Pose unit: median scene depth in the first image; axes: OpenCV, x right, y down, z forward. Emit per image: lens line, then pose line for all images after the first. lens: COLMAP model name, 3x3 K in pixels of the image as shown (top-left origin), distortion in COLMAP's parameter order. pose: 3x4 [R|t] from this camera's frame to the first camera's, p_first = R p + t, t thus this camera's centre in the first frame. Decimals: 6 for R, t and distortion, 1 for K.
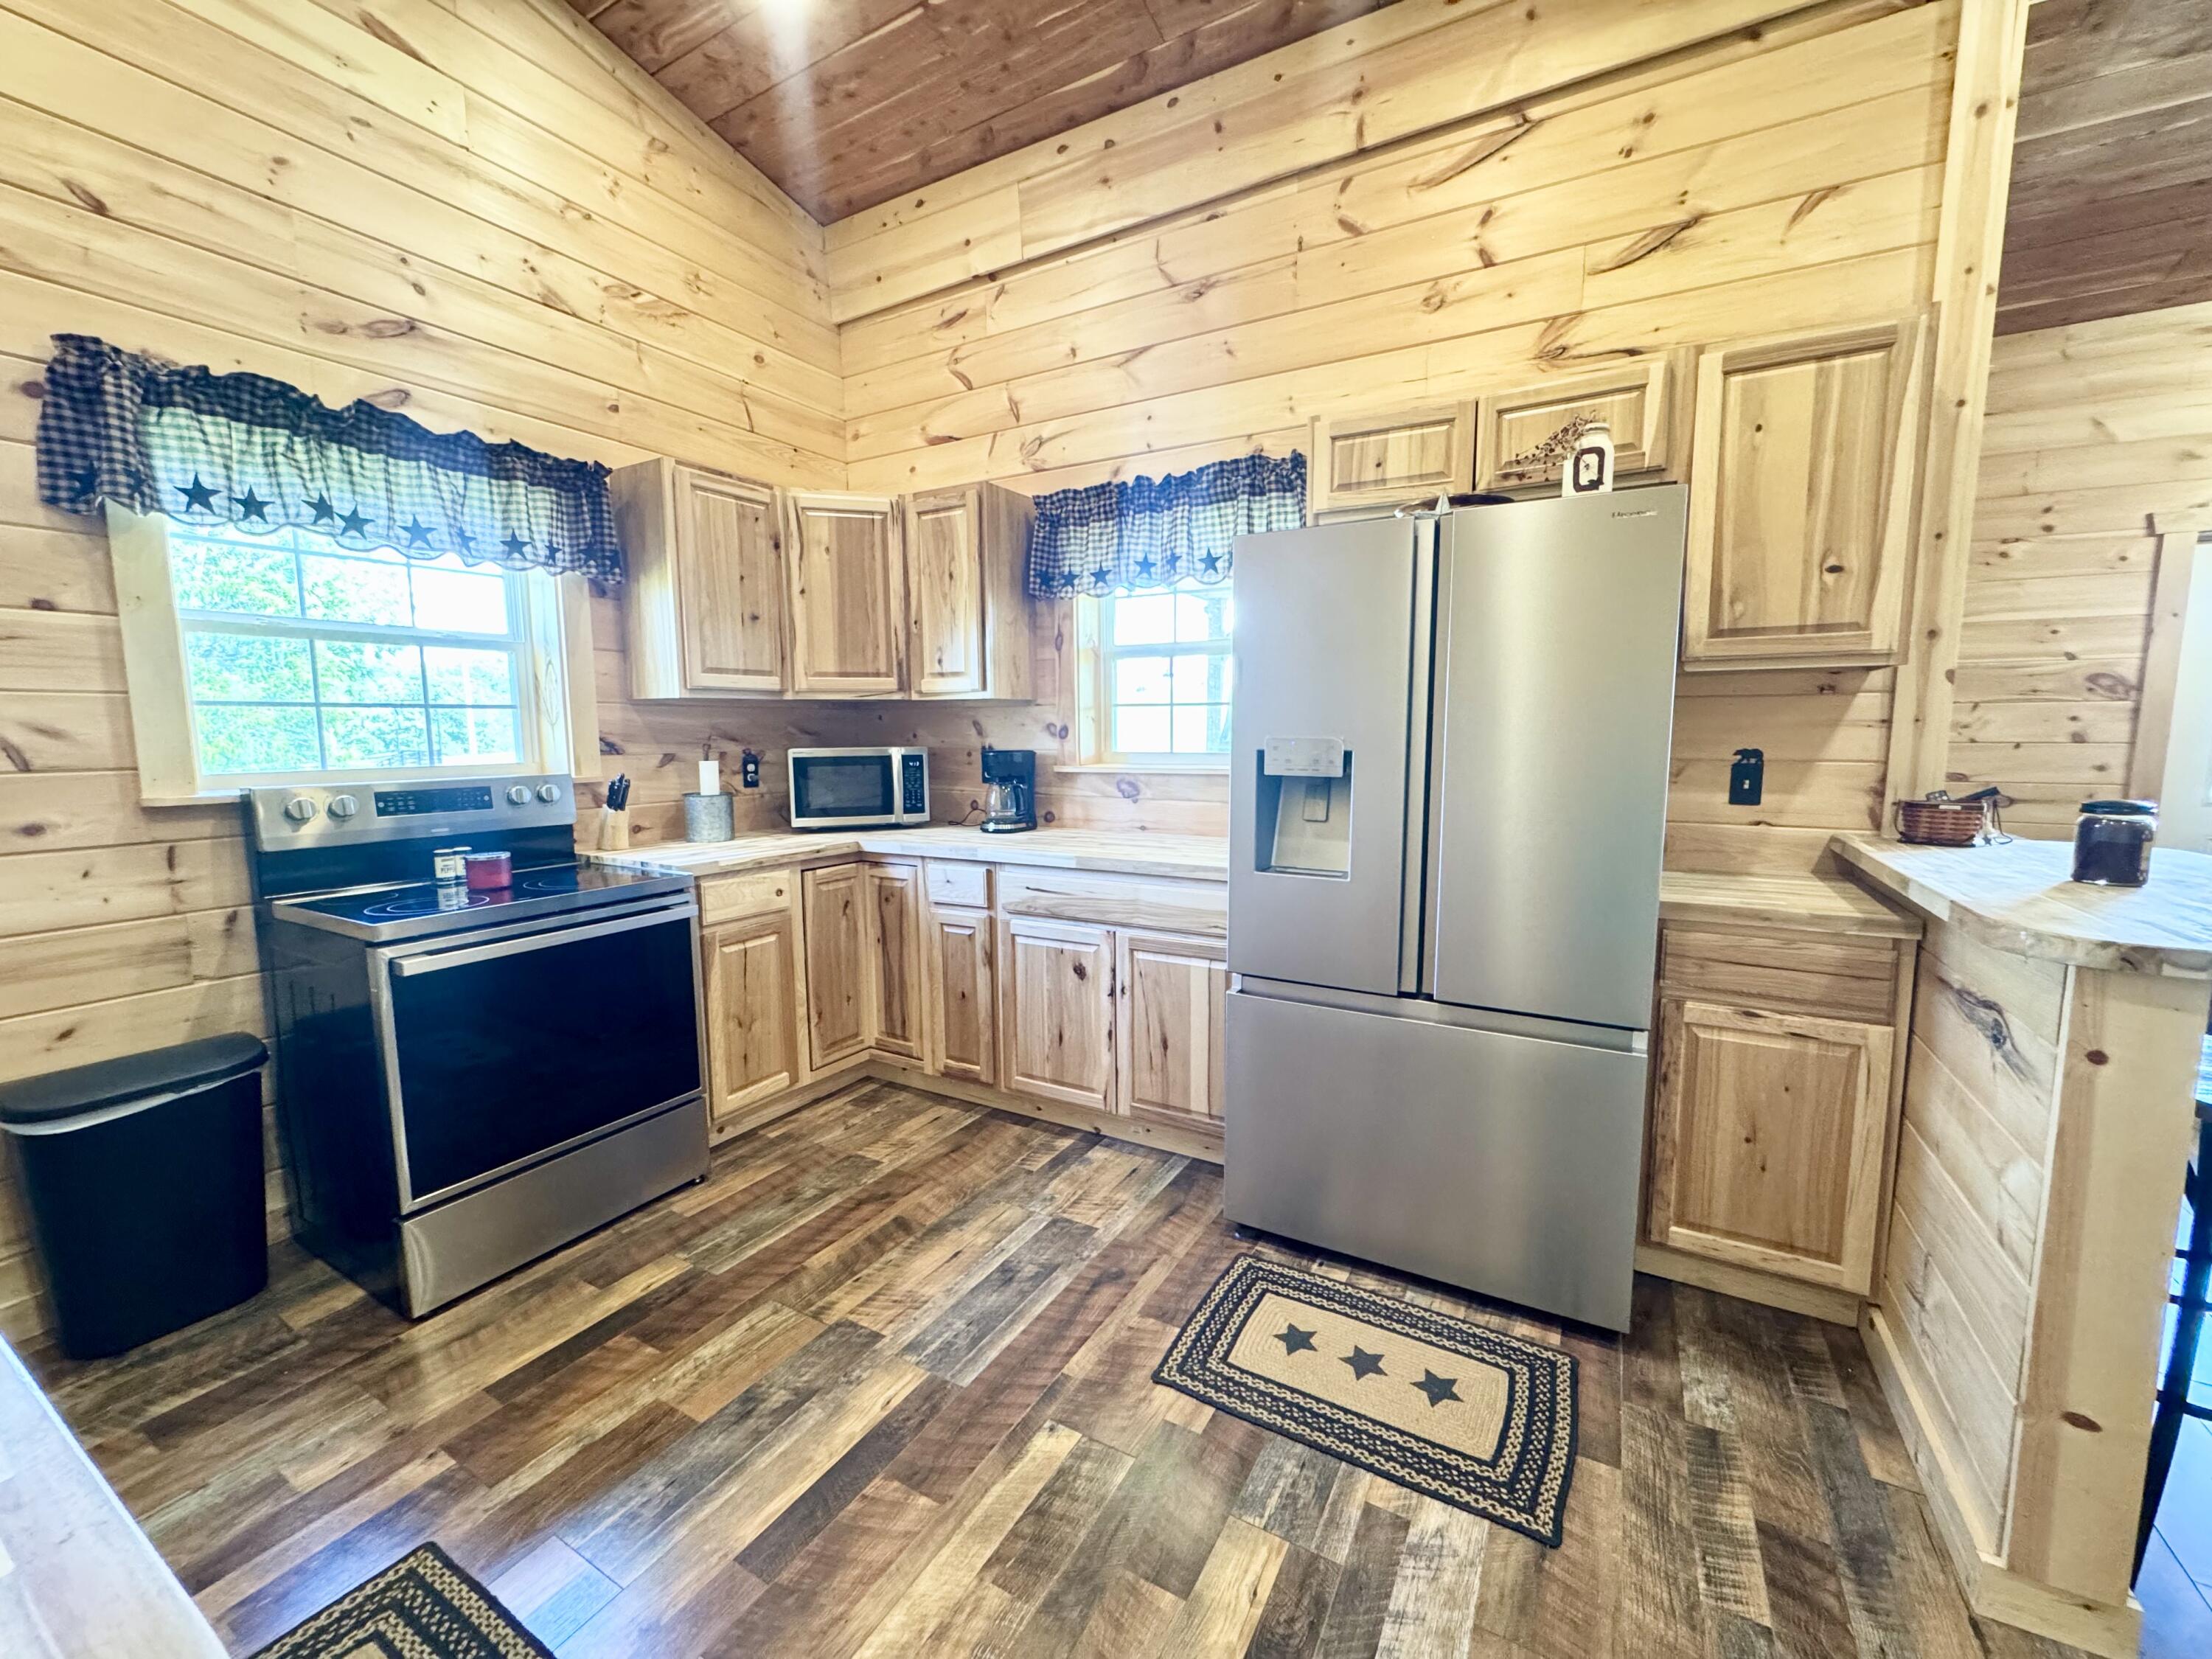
lens RADIAL K [[880.4, 0, 1105.5], [0, 880.4, 826.7], [0, 0, 1]] dist [-0.002039, -0.000105]
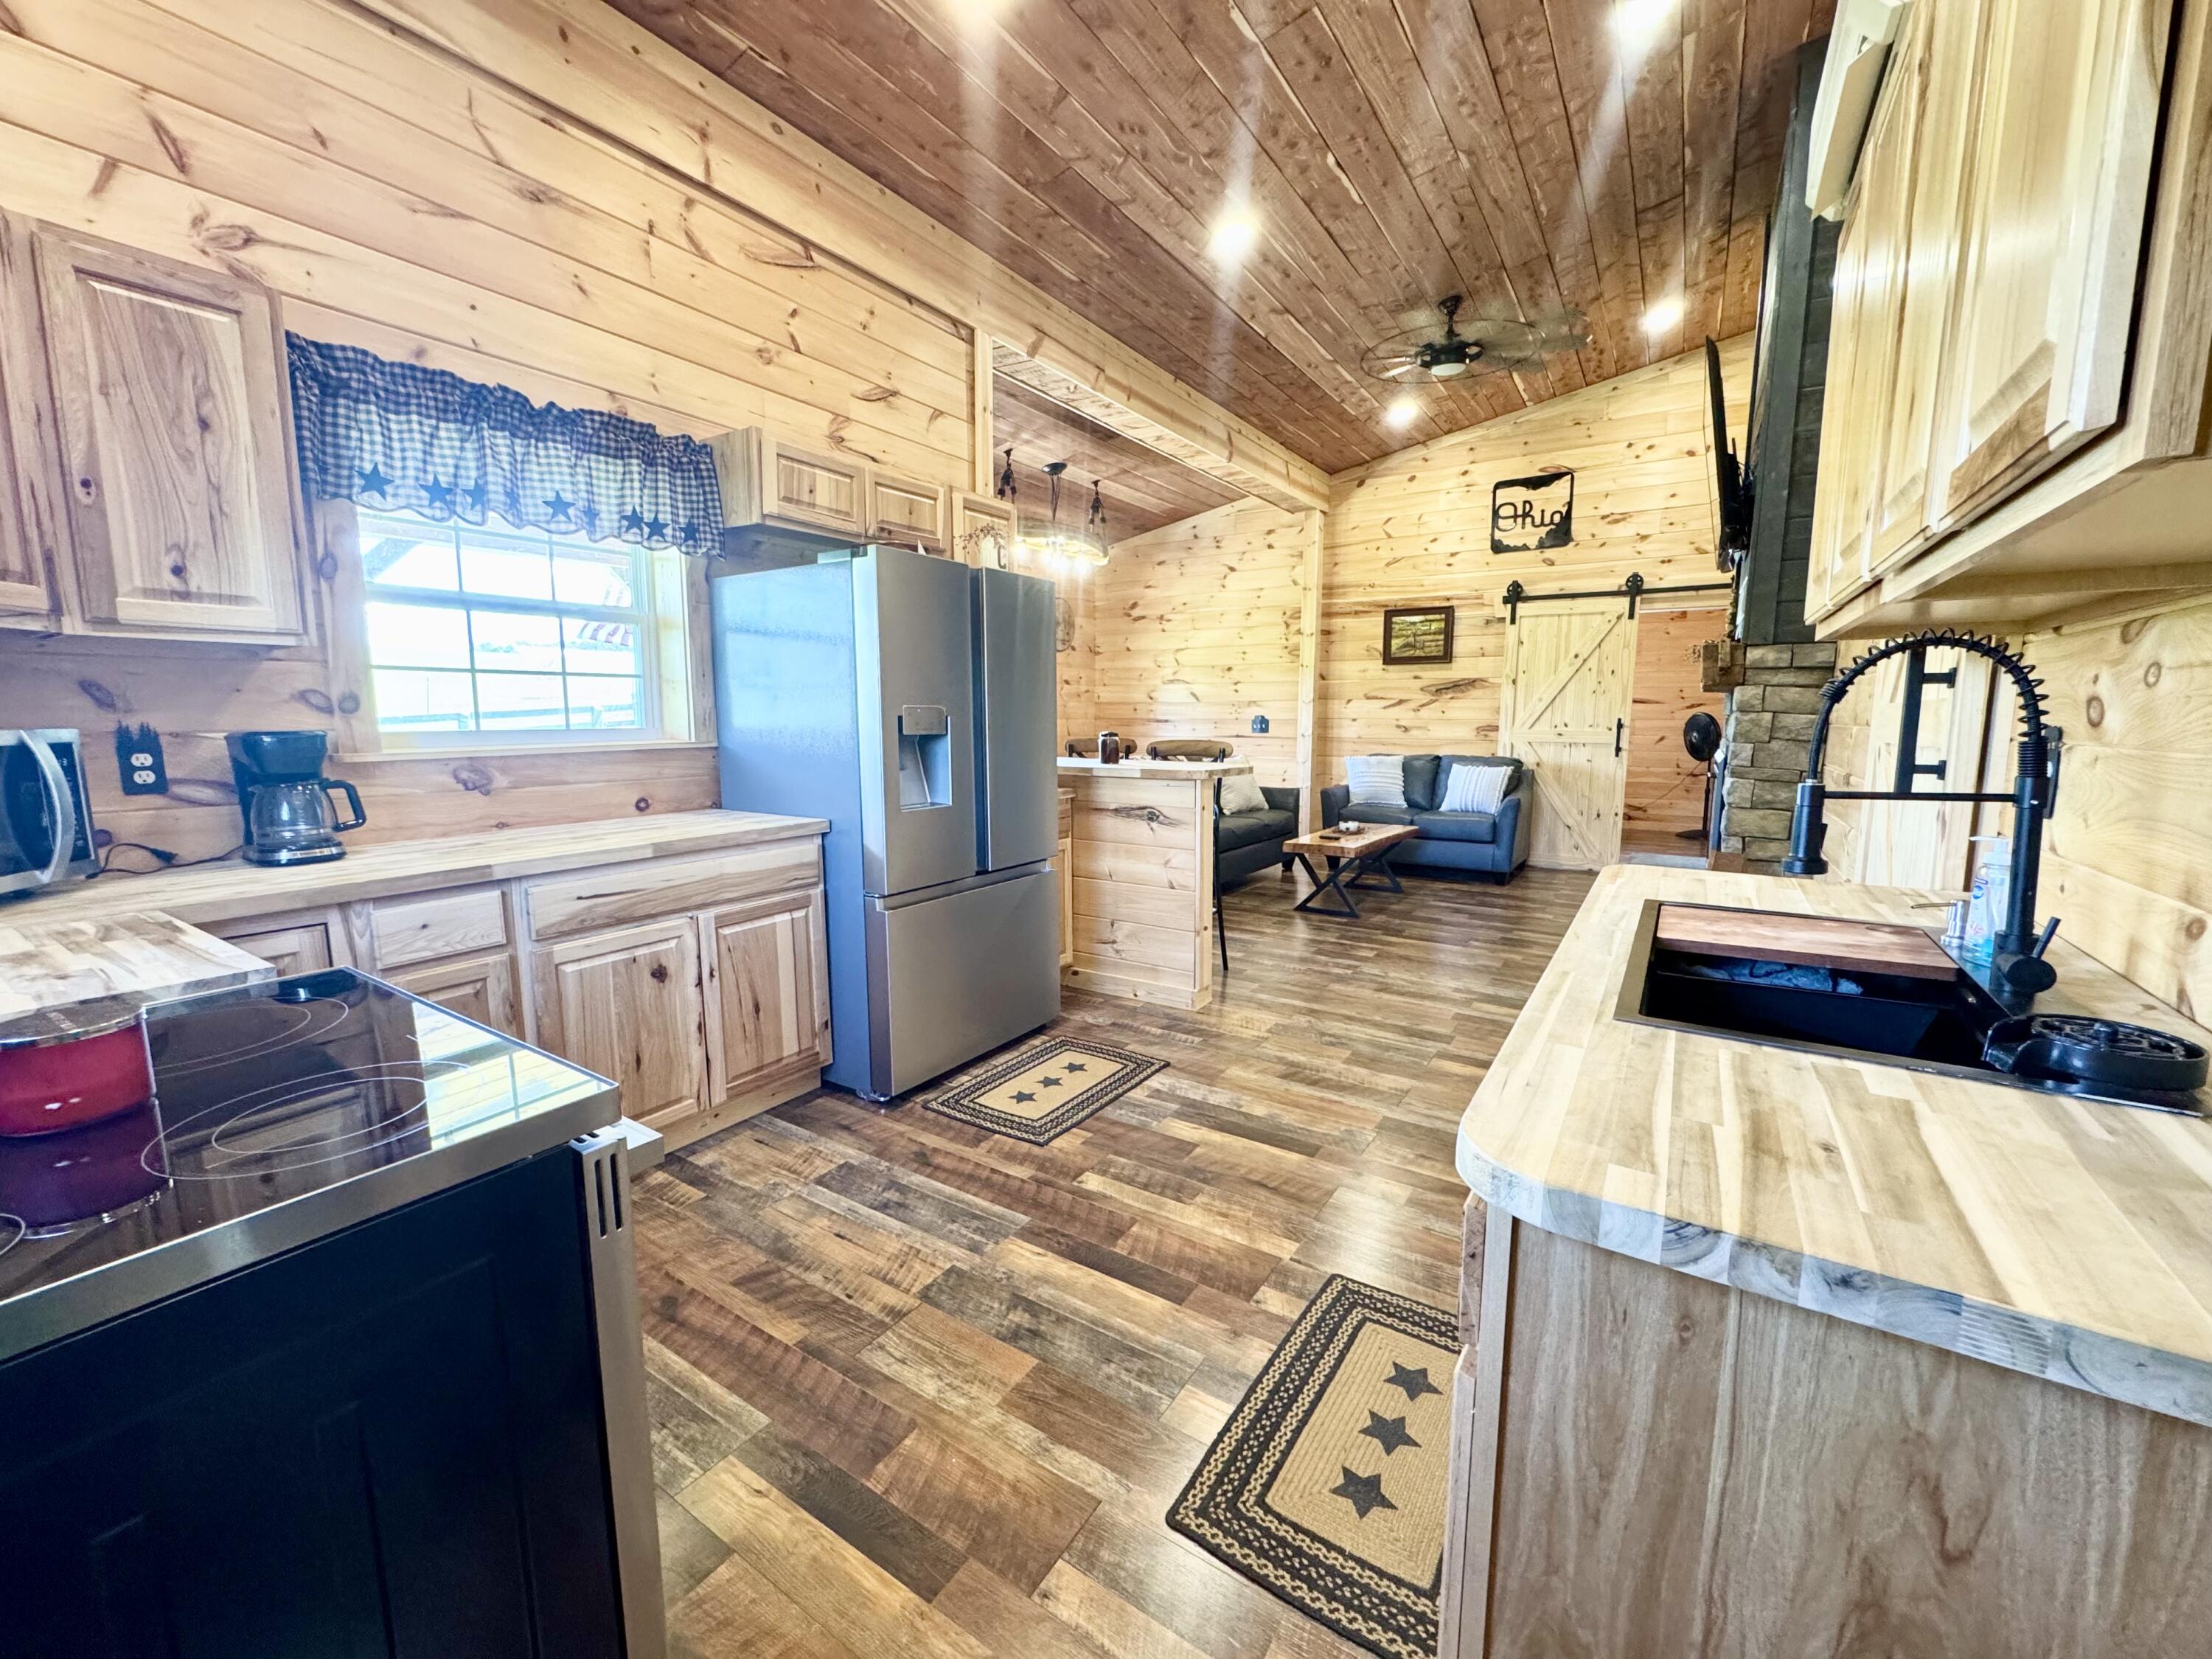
lens RADIAL K [[880.4, 0, 1104.4], [0, 880.4, 828.9], [0, 0, 1]] dist [-0.002039, -0.000105]
pose [[0.065997, -0.124436, 0.990030, -1.030899], [0.114067, 0.986630, 0.116405, -0.036699], [-0.991278, 0.105248, 0.079309, 0.571990]]
